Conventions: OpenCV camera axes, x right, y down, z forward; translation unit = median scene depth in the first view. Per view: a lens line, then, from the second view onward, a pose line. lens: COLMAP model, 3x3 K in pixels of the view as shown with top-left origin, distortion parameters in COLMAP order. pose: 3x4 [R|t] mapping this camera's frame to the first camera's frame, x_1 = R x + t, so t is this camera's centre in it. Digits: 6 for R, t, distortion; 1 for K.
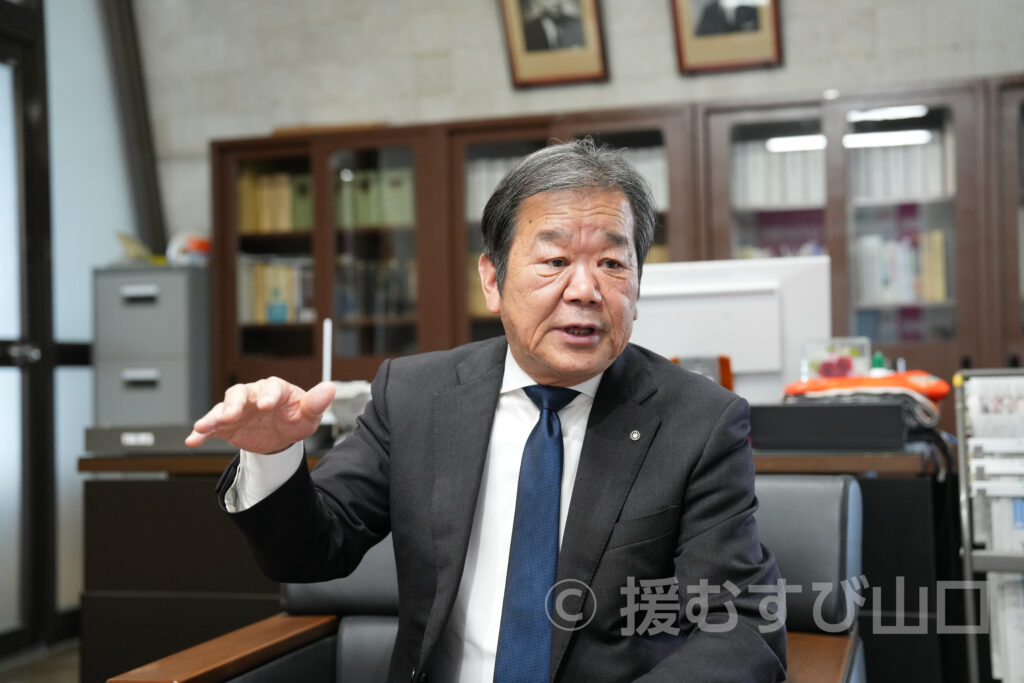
lens RADIAL K [[1425.7, 0, 510.1], [0, 1425.7, 345.0], [0, 0, 1]] dist [-0.111692, 1.111527]
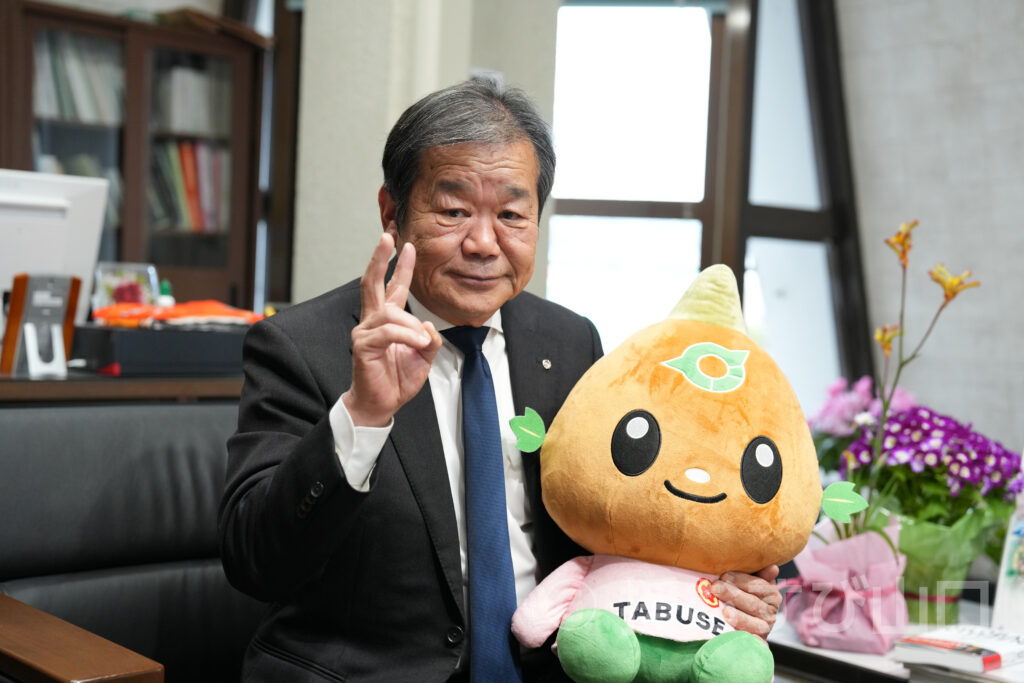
lens RADIAL K [[1425.7, 0, 510.1], [0, 1425.7, 345.0], [0, 0, 1]] dist [-0.111692, 1.111527]
pose [[0.526780, 0.018275, 0.849805, -0.375045], [-0.075439, 0.996829, 0.025326, 0.005120], [-0.846647, -0.077450, 0.526488, 0.175688]]
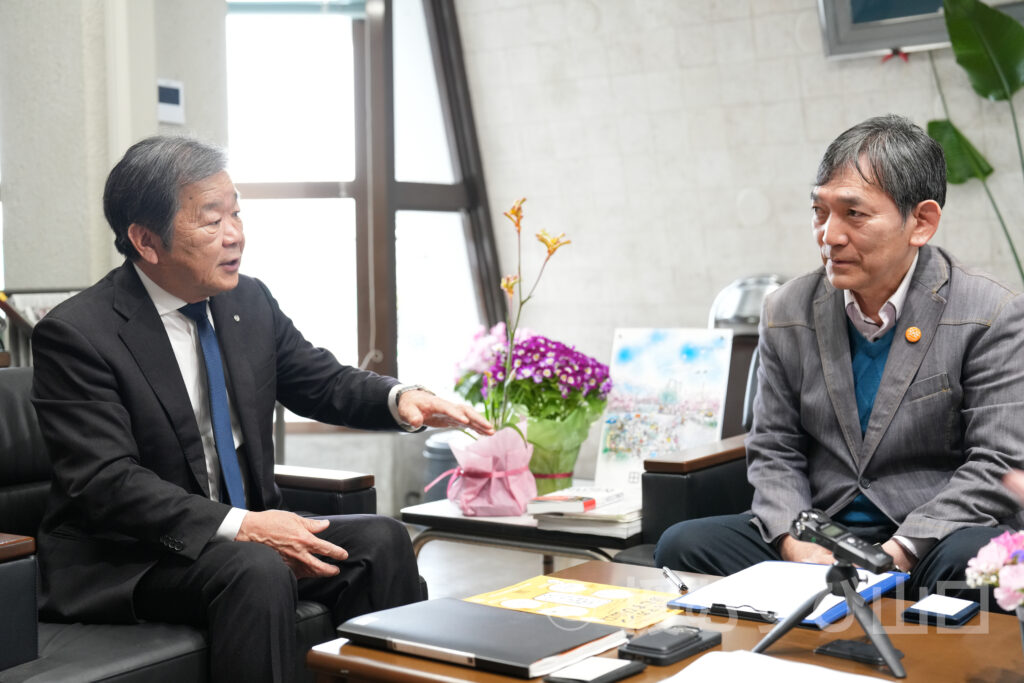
lens RADIAL K [[1425.7, 0, 510.1], [0, 1425.7, 345.0], [0, 0, 1]] dist [-0.111692, 1.111527]
pose [[0.302498, -0.029322, 0.952699, -0.557957], [-0.015471, 0.999244, 0.035666, 0.010637], [-0.953025, -0.025528, 0.301815, 0.110393]]
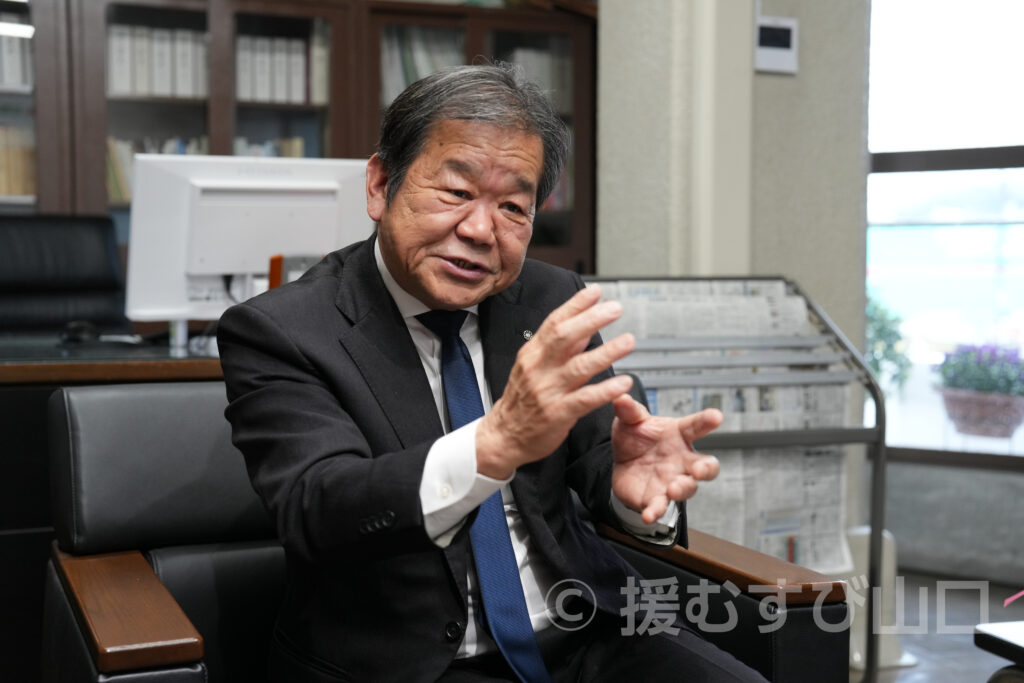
lens RADIAL K [[1422.8, 0, 505.2], [0, 1422.8, 338.8], [0, 0, 1]] dist [-0.113245, 1.094658]
pose [[0.778554, -0.005829, 0.627551, -0.272225], [-0.036464, 0.997847, 0.054506, 0.004876], [-0.626518, -0.065318, 0.776665, 0.112865]]
